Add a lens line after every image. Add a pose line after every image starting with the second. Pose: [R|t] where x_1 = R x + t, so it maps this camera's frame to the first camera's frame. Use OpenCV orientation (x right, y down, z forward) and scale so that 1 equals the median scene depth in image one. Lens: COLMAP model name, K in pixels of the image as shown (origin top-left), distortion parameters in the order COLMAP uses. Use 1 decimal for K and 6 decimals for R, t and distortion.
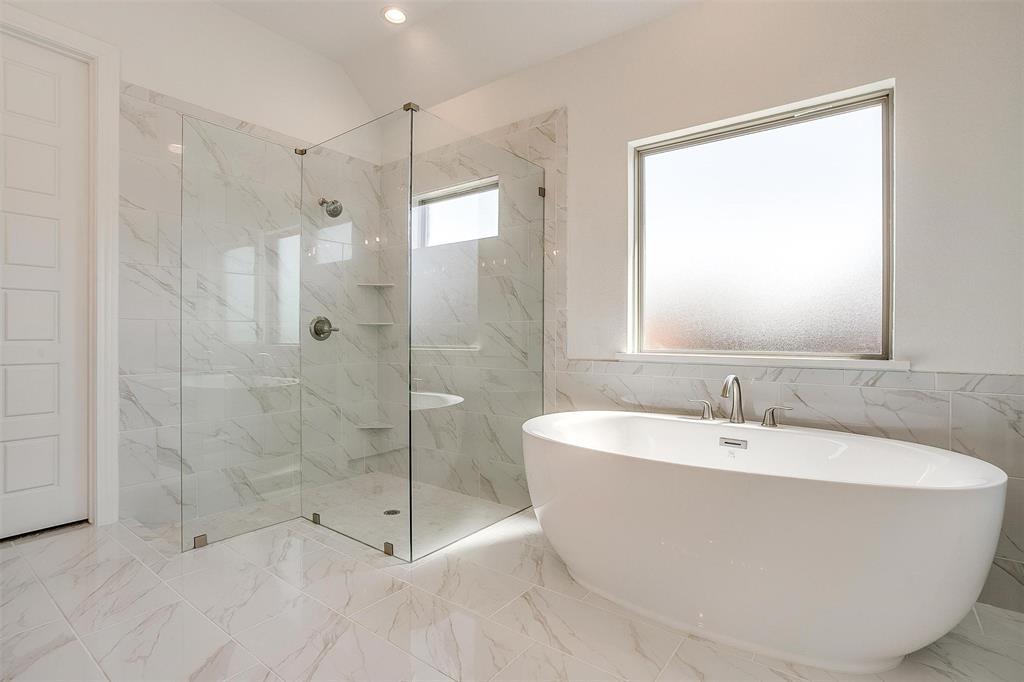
lens RADIAL K [[501.5, 0, 515.1], [0, 501.5, 338.1], [0, 0, 1]] dist [-0.054951, 0.031913]
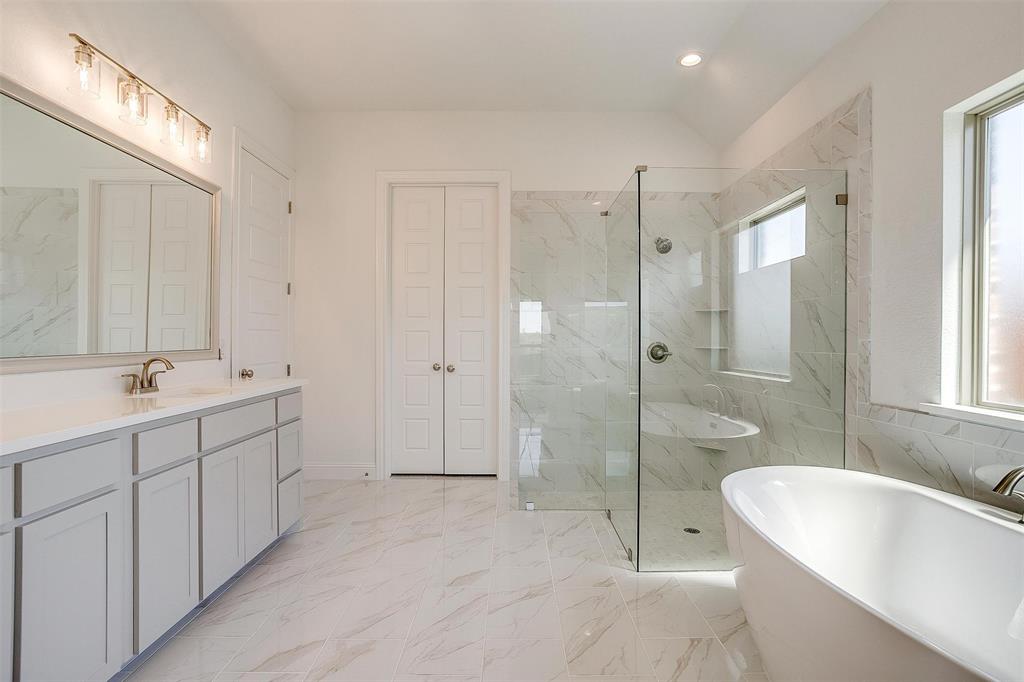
lens RADIAL K [[507.9, 0, 518.0], [0, 507.9, 339.3], [0, 0, 1]] dist [-0.059681, 0.041674]
pose [[0.597394, 0.003317, -0.801941, 0.400129], [-0.003944, 0.999992, 0.001199, -0.057842], [0.801938, 0.002447, 0.597402, 0.068601]]
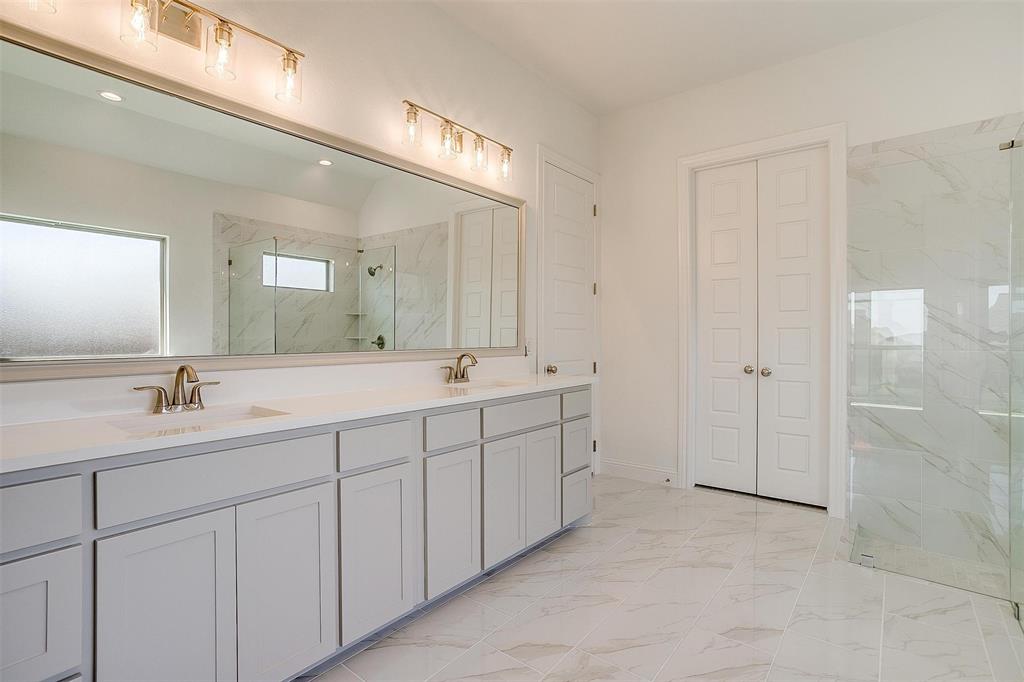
lens RADIAL K [[501.5, 0, 515.1], [0, 501.5, 338.1], [0, 0, 1]] dist [-0.054951, 0.031913]
pose [[-0.041742, 0.004217, -0.999120, 0.354672], [-0.003069, 0.999986, 0.004348, -0.058351], [0.999124, 0.003247, -0.041729, 0.211291]]
